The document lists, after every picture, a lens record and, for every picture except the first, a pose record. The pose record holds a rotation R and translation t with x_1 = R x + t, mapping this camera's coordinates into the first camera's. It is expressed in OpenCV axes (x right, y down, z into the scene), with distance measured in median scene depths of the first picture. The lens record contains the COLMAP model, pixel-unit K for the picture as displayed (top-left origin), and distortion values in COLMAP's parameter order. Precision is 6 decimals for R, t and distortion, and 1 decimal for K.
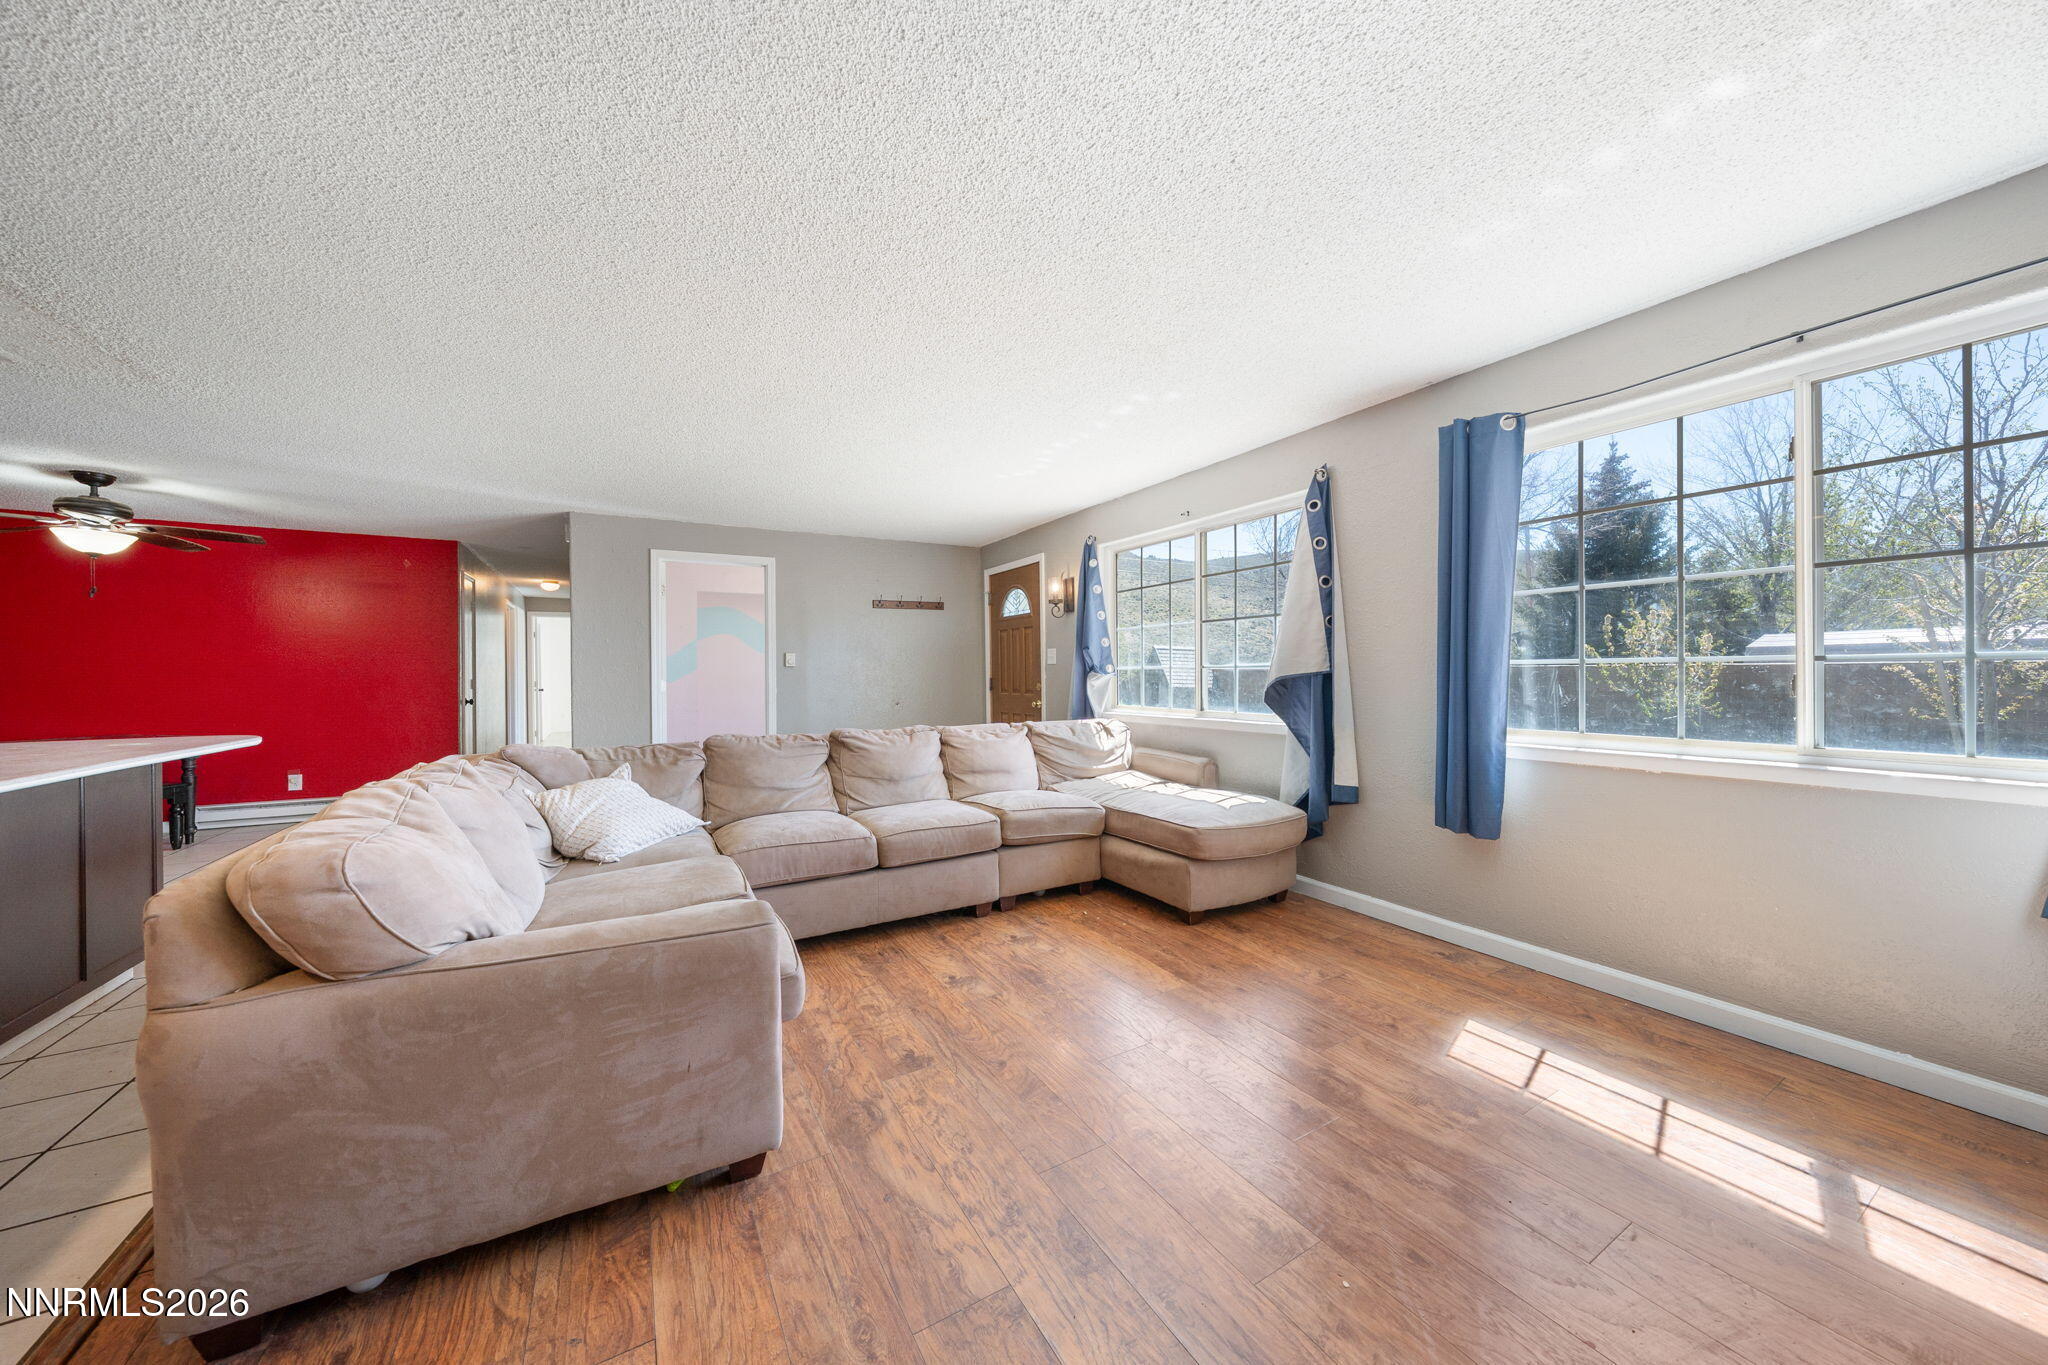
lens RADIAL K [[693.9, 0, 1025.5], [0, 693.9, 677.6], [0, 0, 1]] dist [-0.004598, -0.000019]
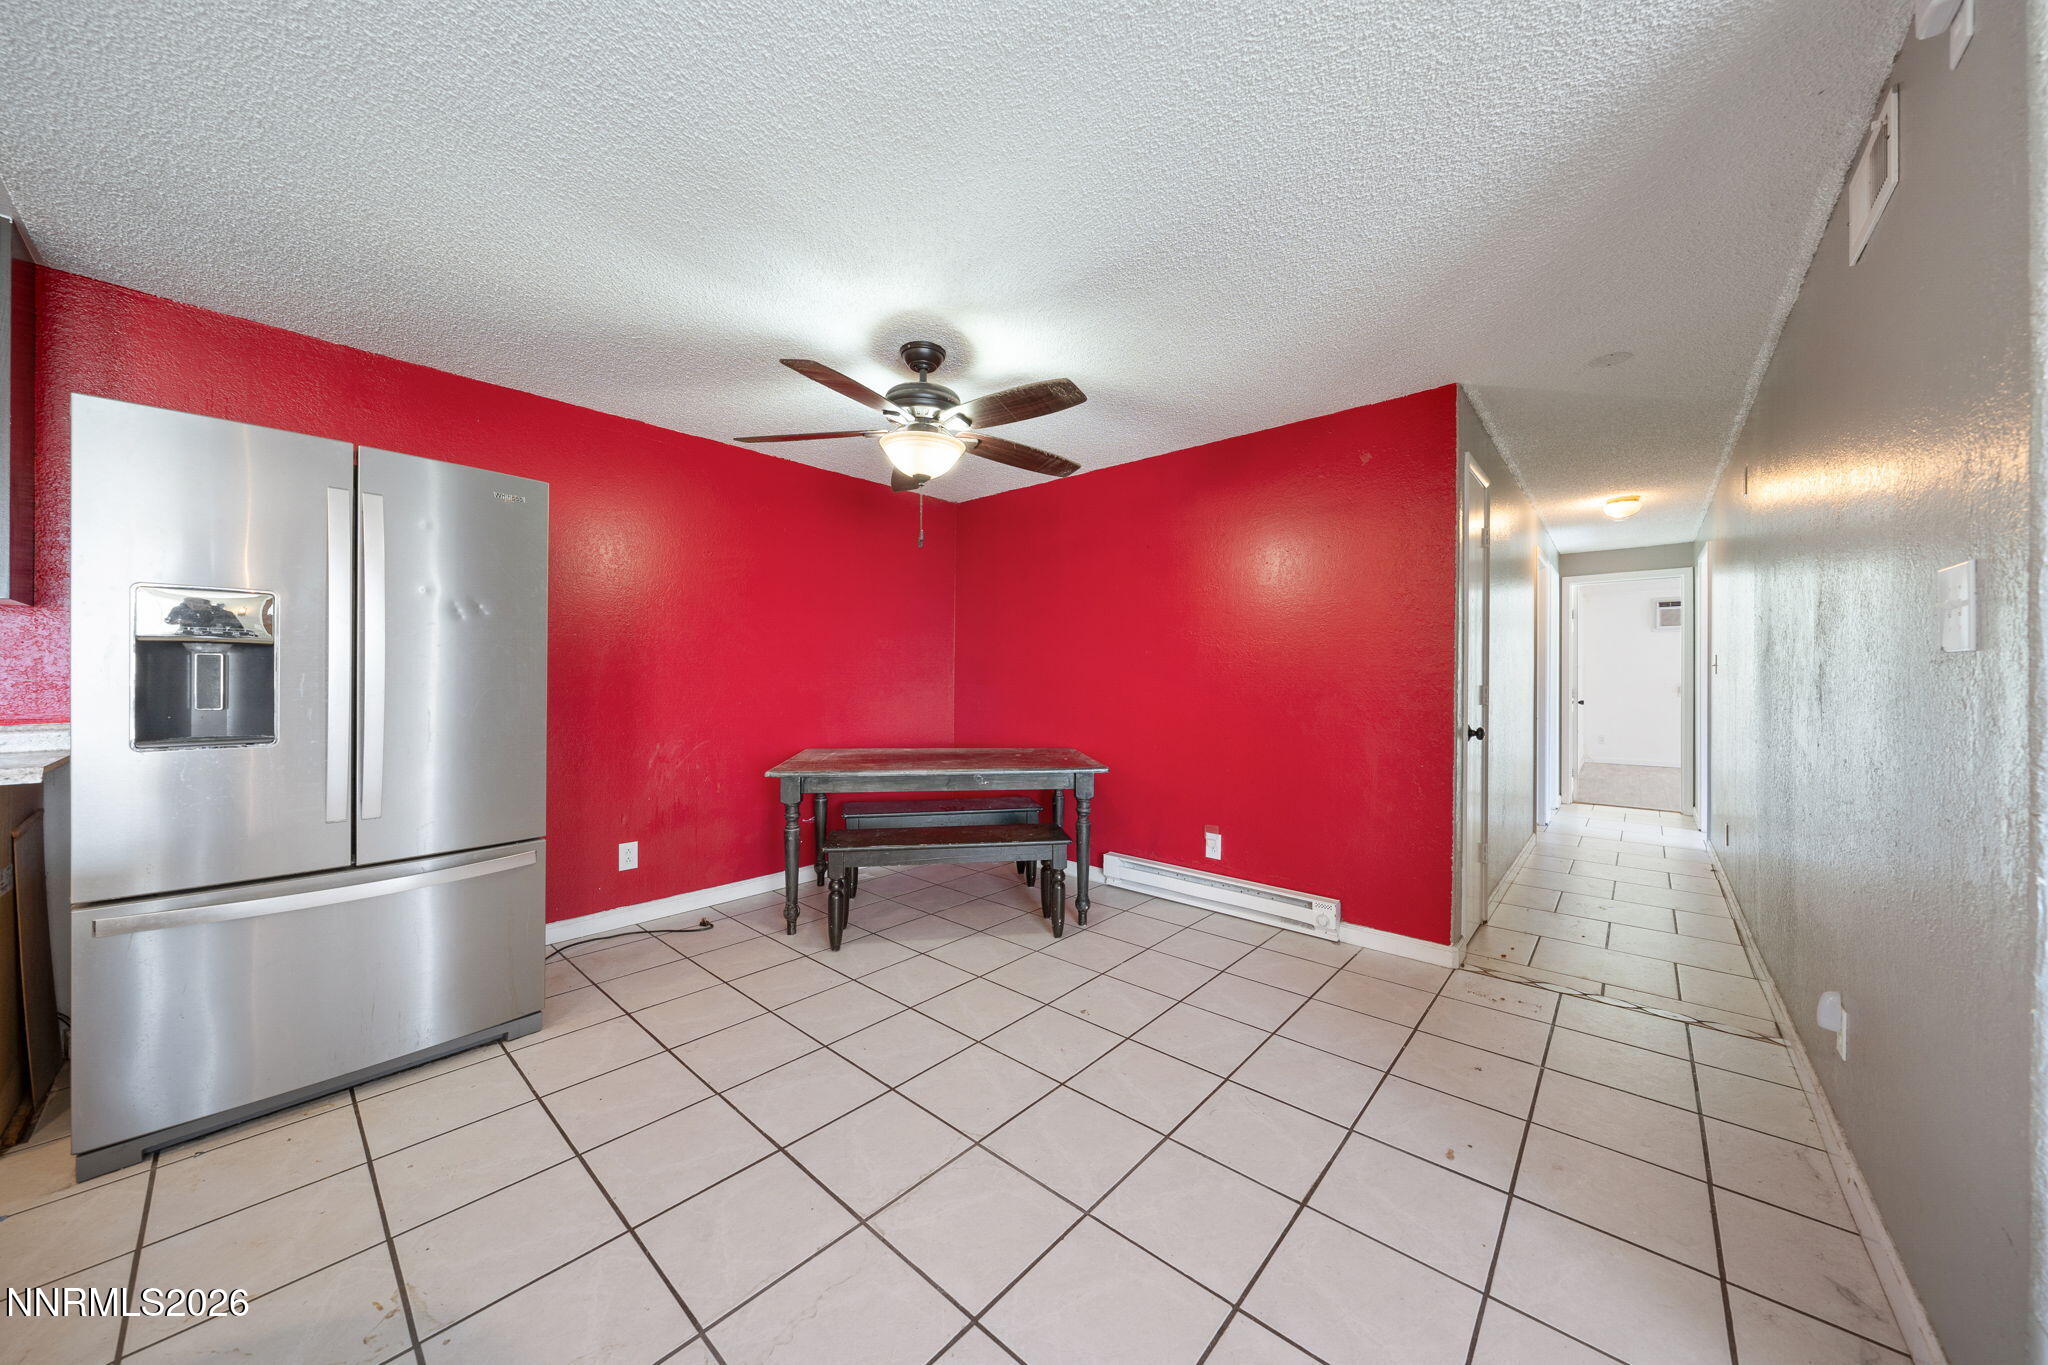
lens RADIAL K [[693.9, 0, 1025.5], [0, 693.9, 677.6], [0, 0, 1]] dist [-0.004598, -0.000019]
pose [[0.313074, 0.006801, -0.949704, -0.666929], [-0.013444, 0.999906, 0.002729, -0.000204], [0.949634, 0.011913, 0.313136, 0.827619]]
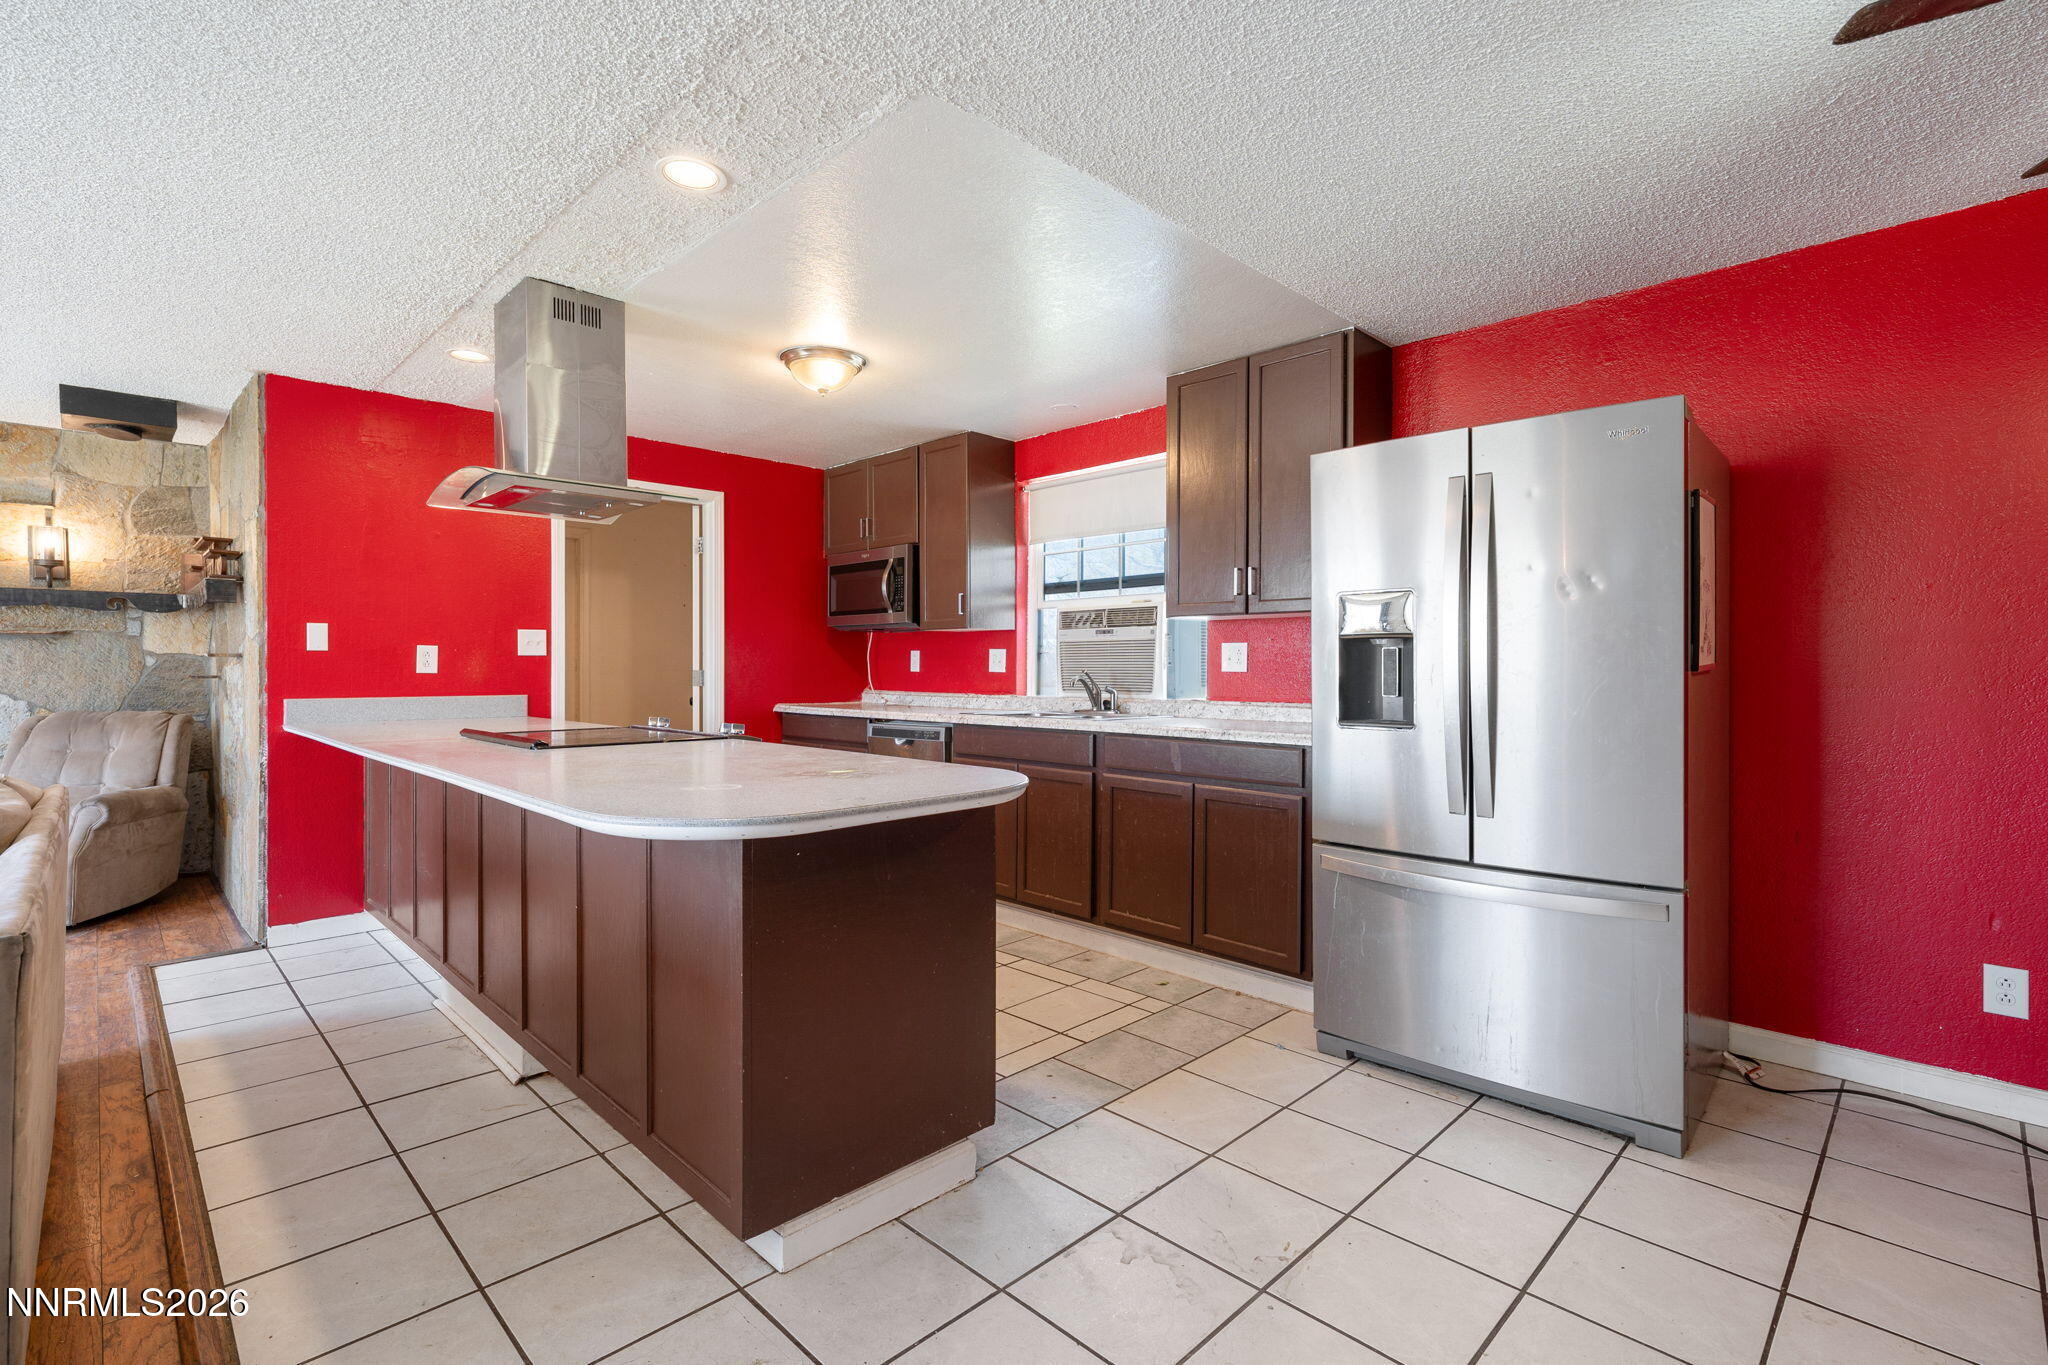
lens RADIAL K [[938.8, 0, 1026.7], [0, 938.8, 669.6], [0, 0, 1]] dist [0.000419, 0.000030]
pose [[-0.967958, 0.007908, -0.250989, -0.805766], [0.004746, 0.999902, 0.013201, -0.001580], [0.251069, 0.011586, -0.967900, 1.047944]]
